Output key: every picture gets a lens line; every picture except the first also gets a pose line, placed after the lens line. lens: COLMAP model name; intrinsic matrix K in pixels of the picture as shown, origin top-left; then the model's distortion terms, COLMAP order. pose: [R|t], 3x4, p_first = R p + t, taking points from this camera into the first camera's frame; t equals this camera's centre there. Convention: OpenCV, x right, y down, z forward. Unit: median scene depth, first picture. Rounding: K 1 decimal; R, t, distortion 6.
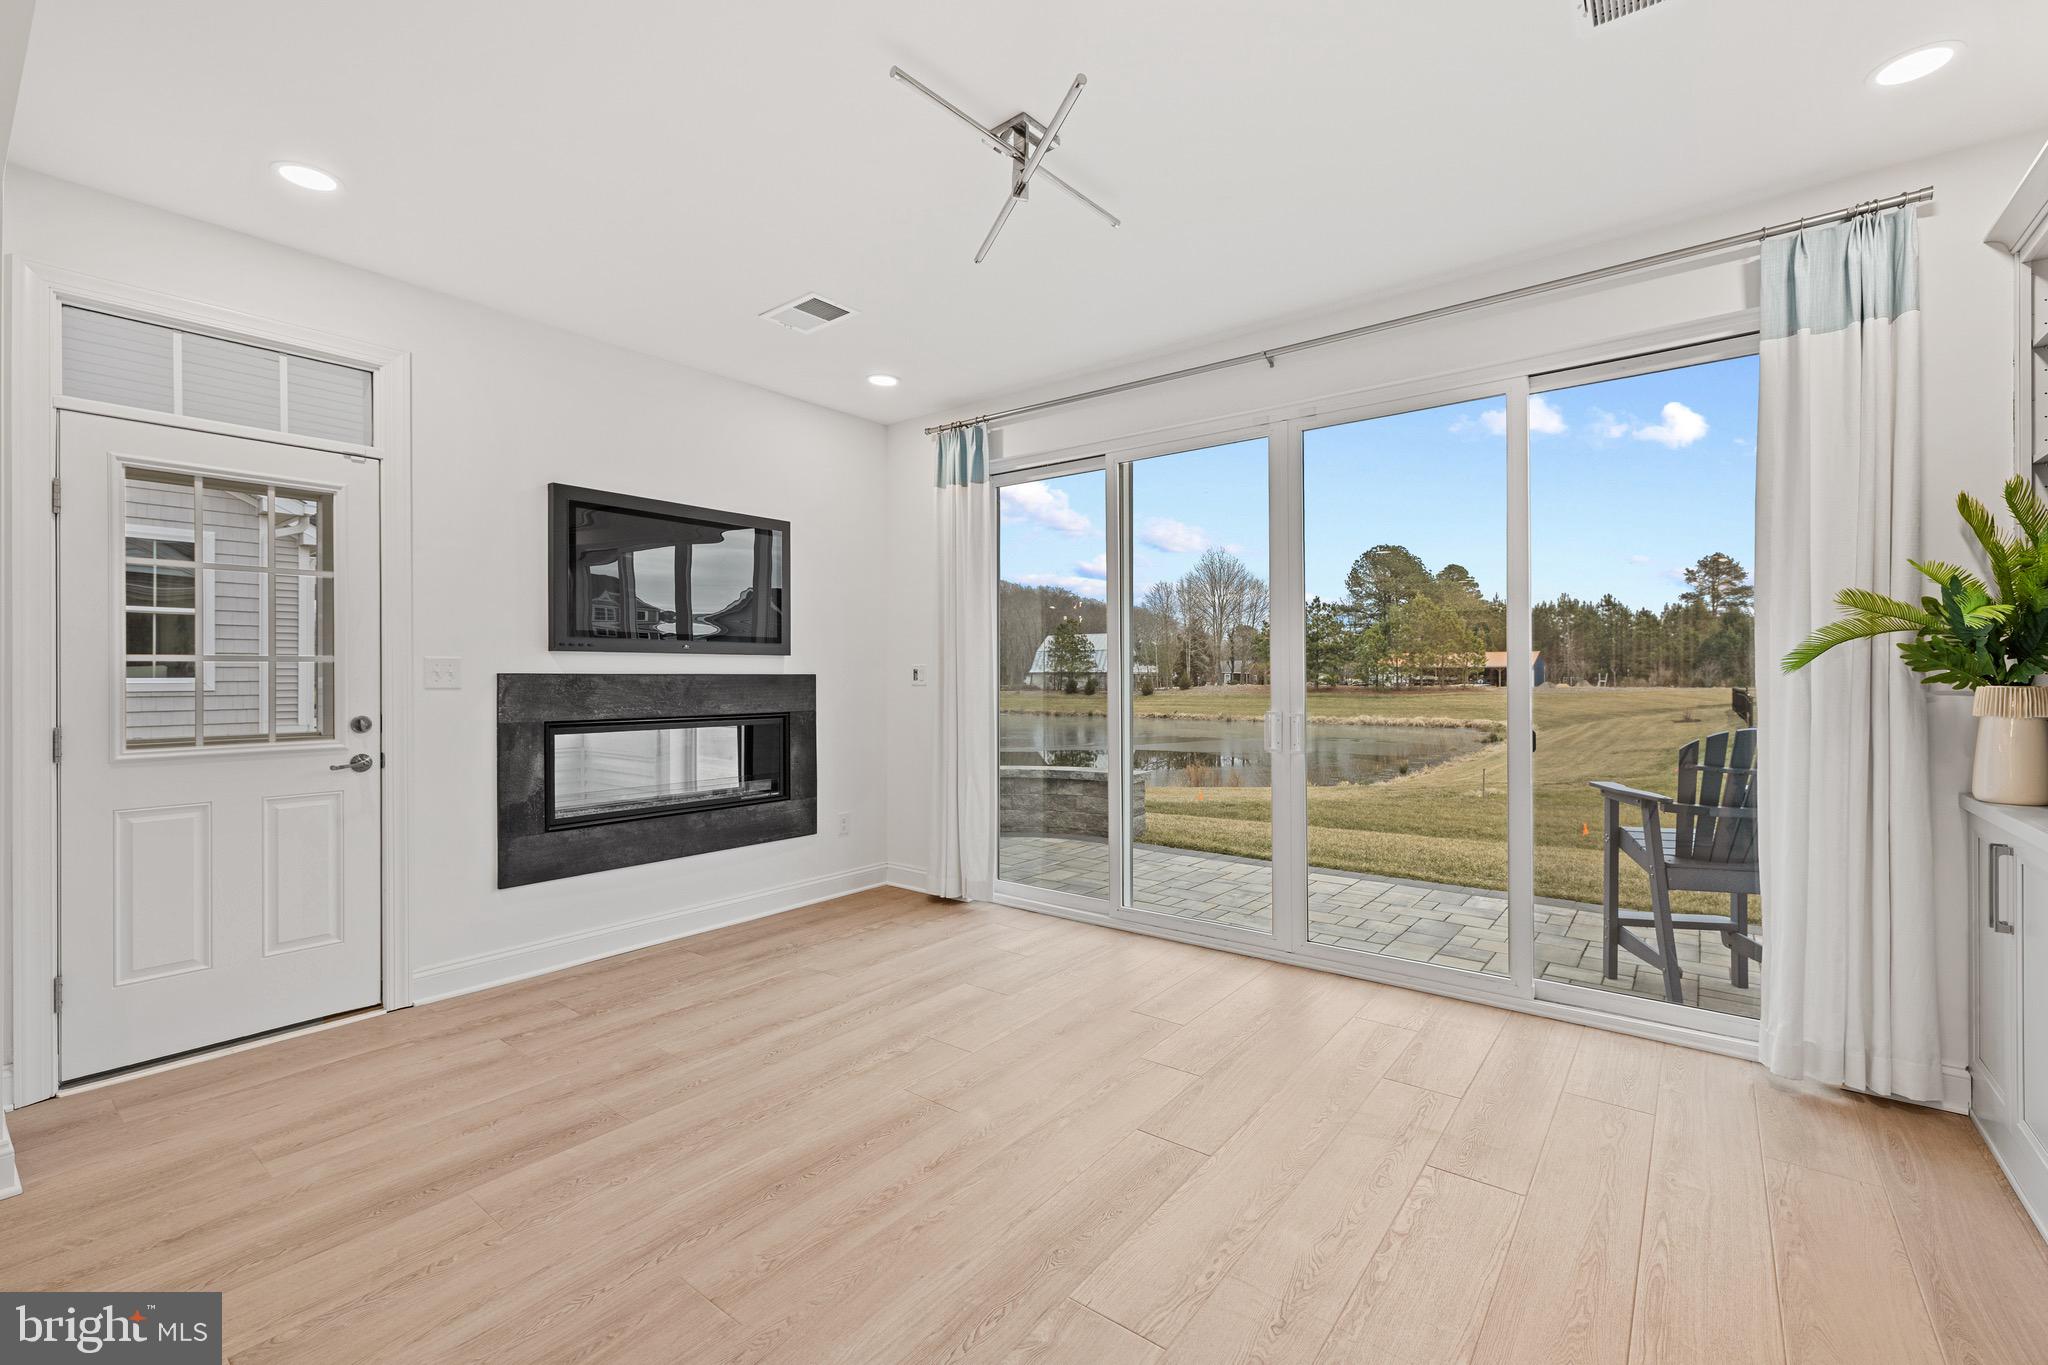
lens RADIAL K [[870.4, 0, 1008.8], [0, 870.4, 672.1], [0, 0, 1]] dist [0.000296, 0.000135]
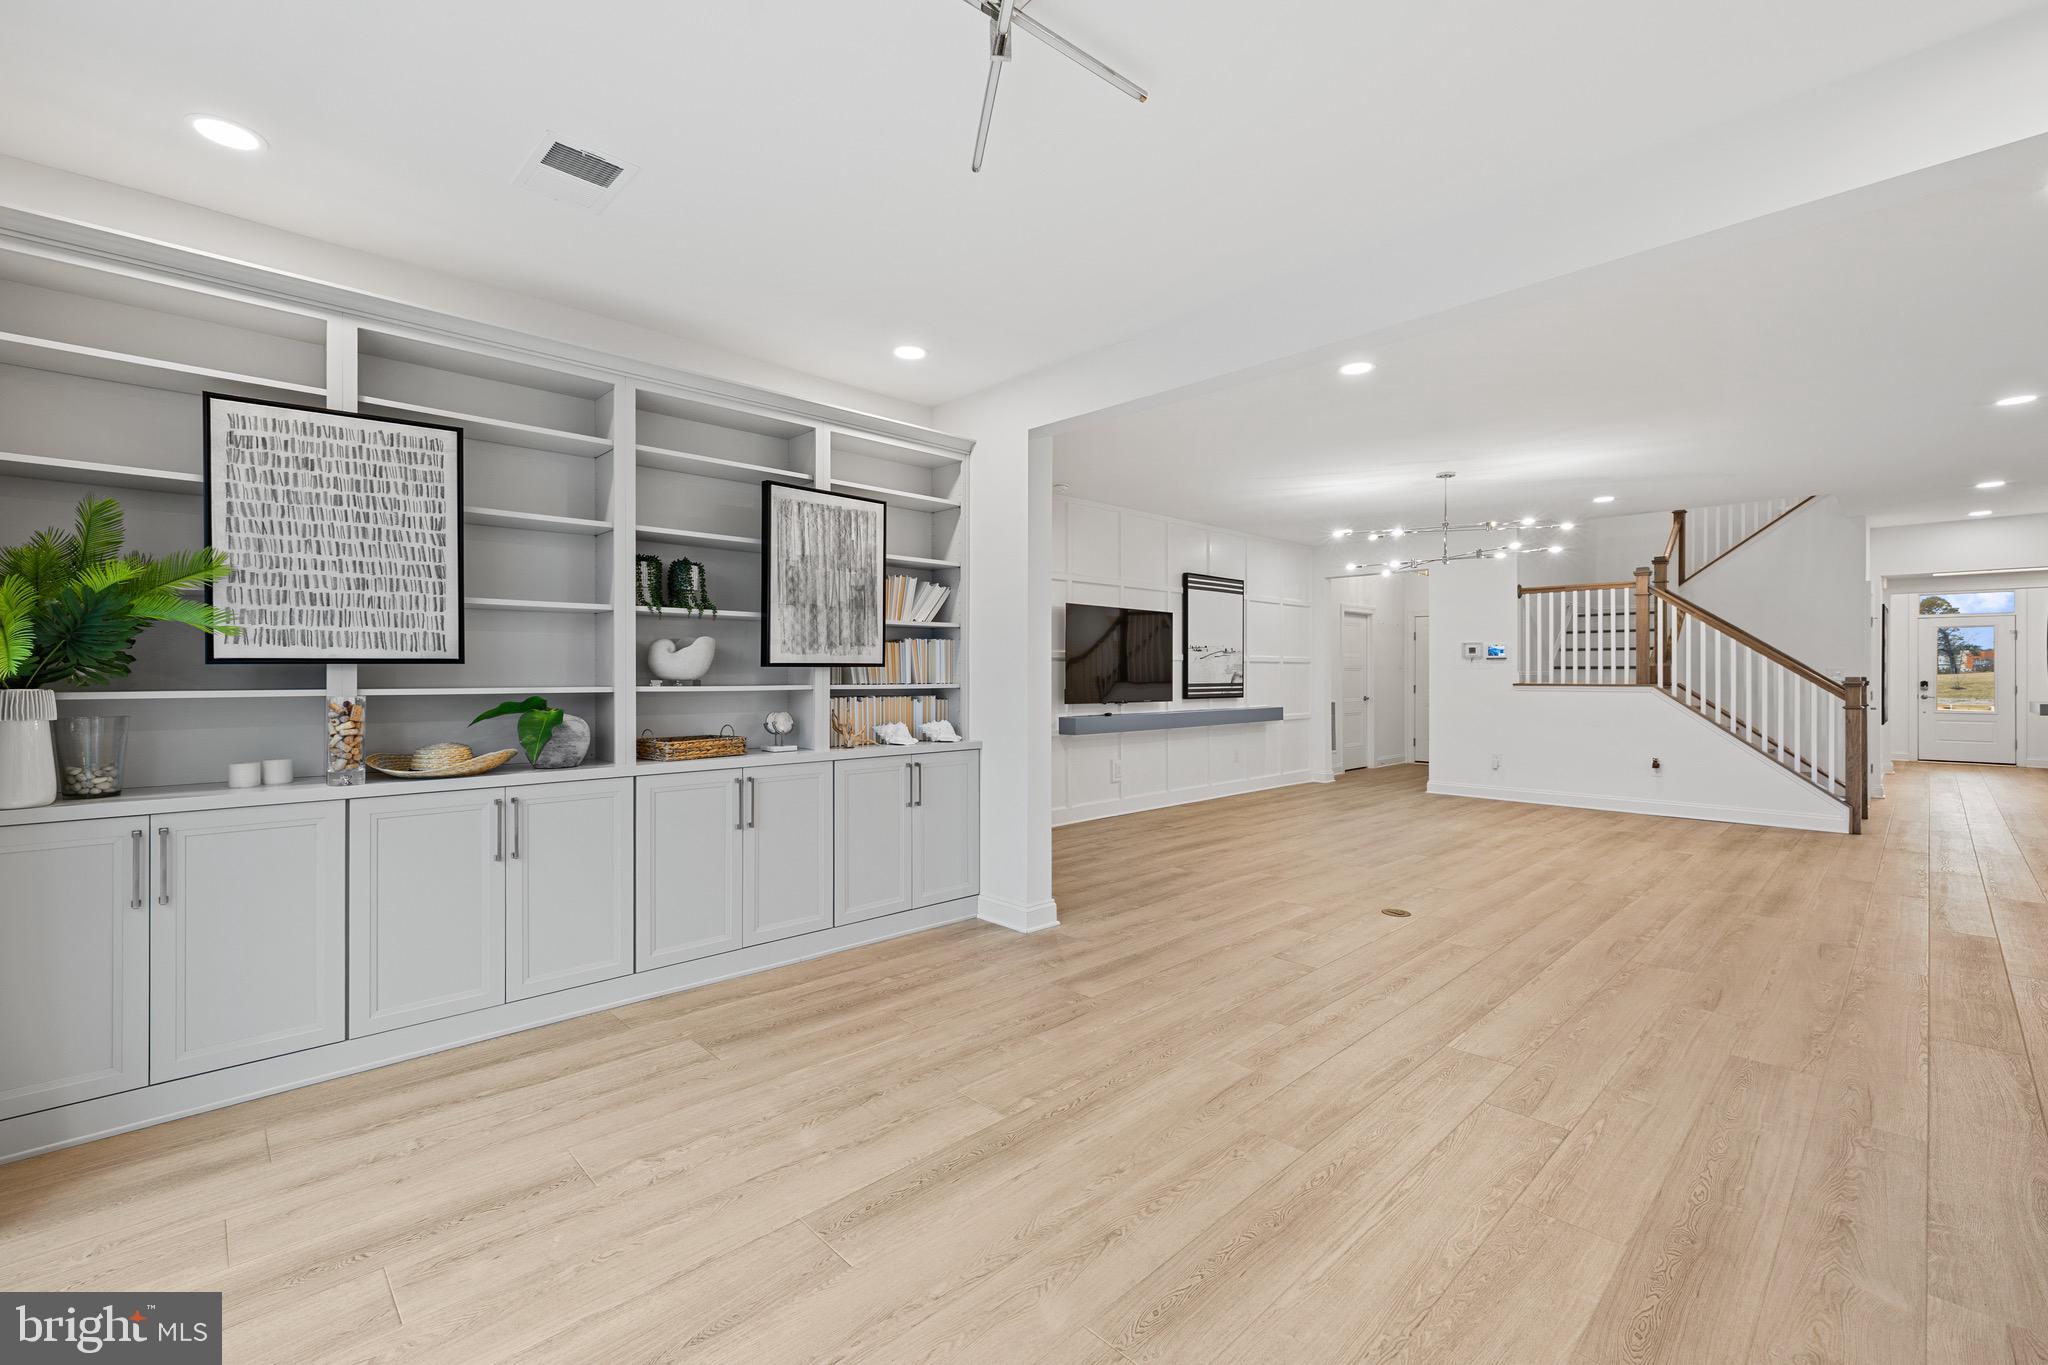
lens RADIAL K [[870.4, 0, 1008.0], [0, 870.4, 672.0], [0, 0, 1]] dist [0.000296, 0.000135]
pose [[-0.989475, 0.001332, 0.144696, -0.053293], [0.000903, 0.999995, -0.003025, 0.000528], [-0.144700, -0.002862, -0.989472, 0.906109]]
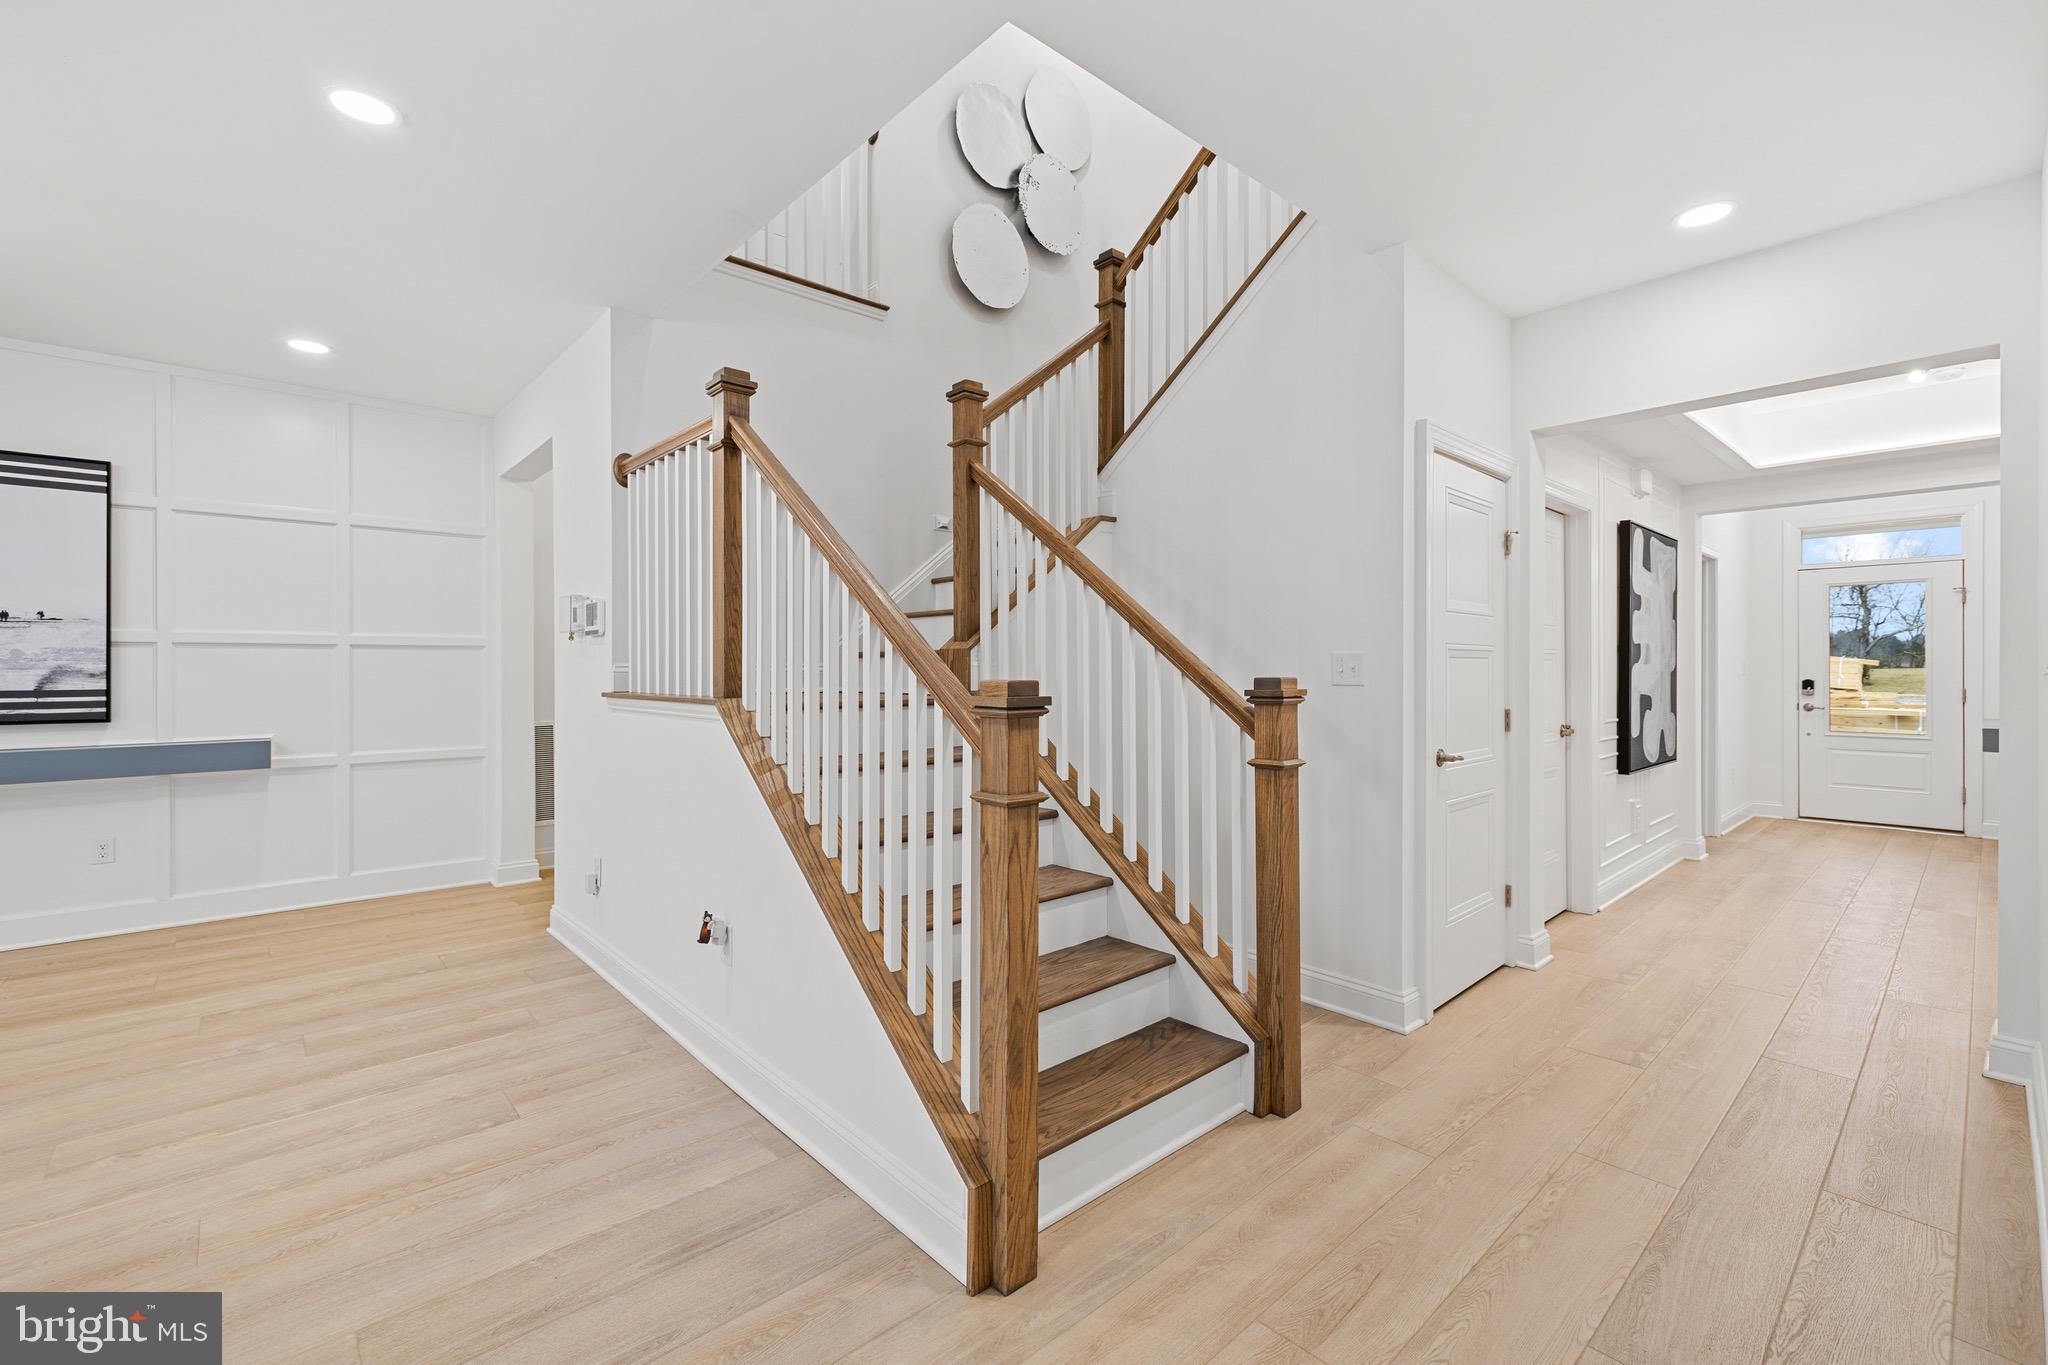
lens RADIAL K [[870.4, 0, 1014.7], [0, 870.4, 671.0], [0, 0, 1]] dist [0.000296, 0.000135]
pose [[-0.984591, 0.001677, 0.174864, -1.335612], [0.002204, 0.999994, 0.002821, 0.000191], [-0.174858, 0.003163, -0.984589, -0.387729]]
